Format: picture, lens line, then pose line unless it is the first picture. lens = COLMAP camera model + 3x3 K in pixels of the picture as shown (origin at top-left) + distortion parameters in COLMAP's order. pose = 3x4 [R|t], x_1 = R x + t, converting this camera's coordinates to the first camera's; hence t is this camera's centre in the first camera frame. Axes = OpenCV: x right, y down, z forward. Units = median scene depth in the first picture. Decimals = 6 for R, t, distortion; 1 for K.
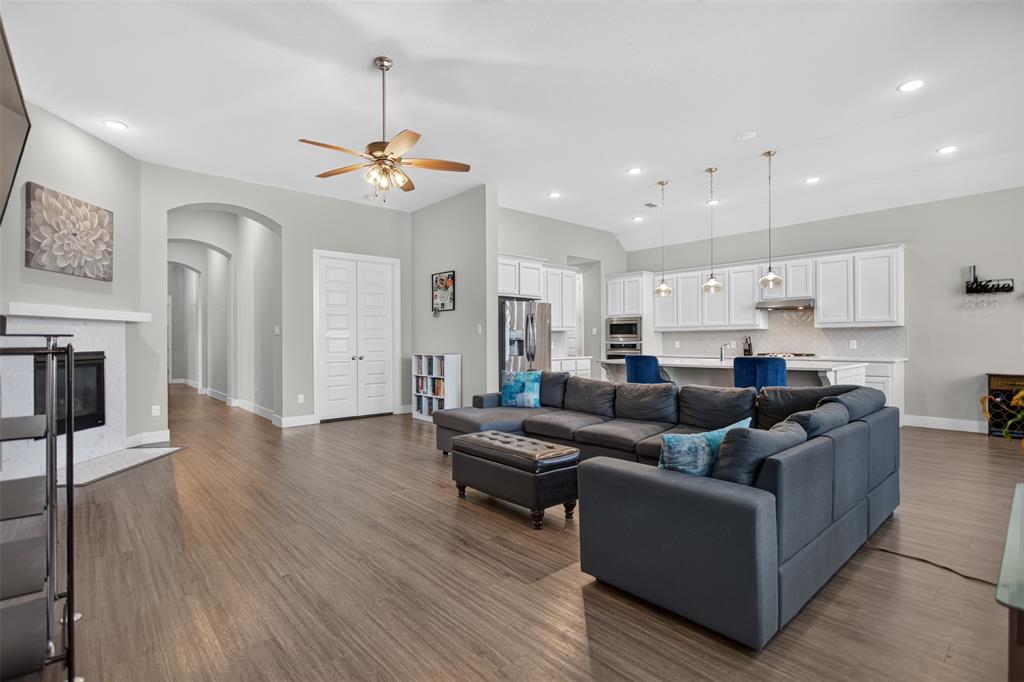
lens RADIAL K [[484.7, 0, 512.0], [0, 484.7, 341.0], [0, 0, 1]] dist [-0.001929, -0.000331]
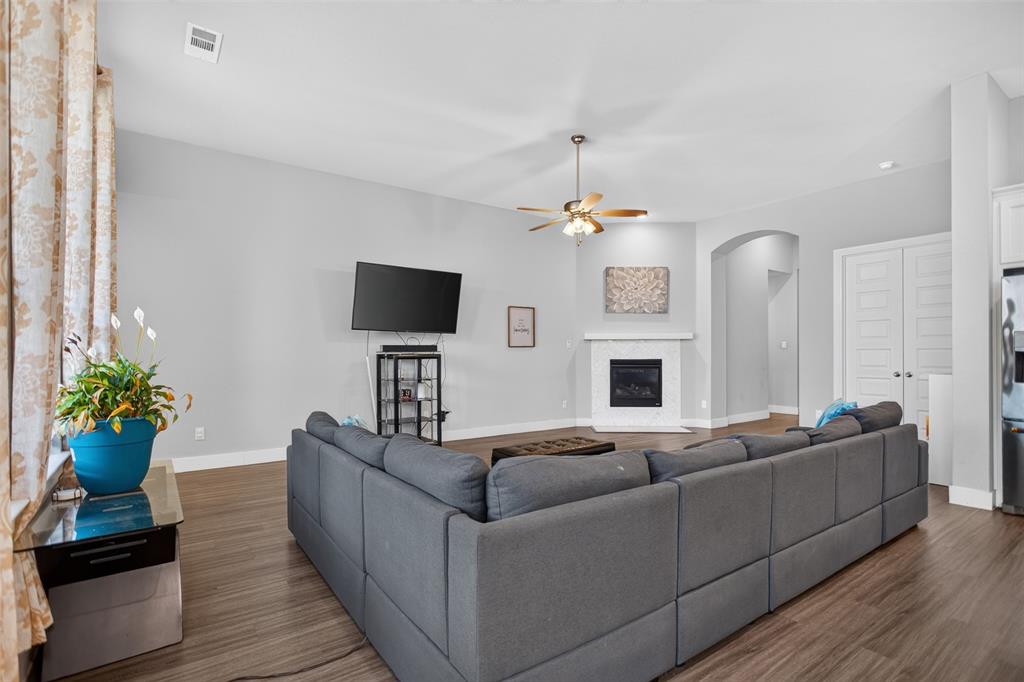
lens RADIAL K [[488.5, 0, 510.6], [0, 488.5, 351.5], [0, 0, 1]] dist [-0.005990, -0.000383]
pose [[-0.100002, -0.000471, -0.994987, 0.592239], [0.001273, 0.999999, -0.000602, -0.002039], [0.994986, -0.001327, -0.100002, 0.534889]]
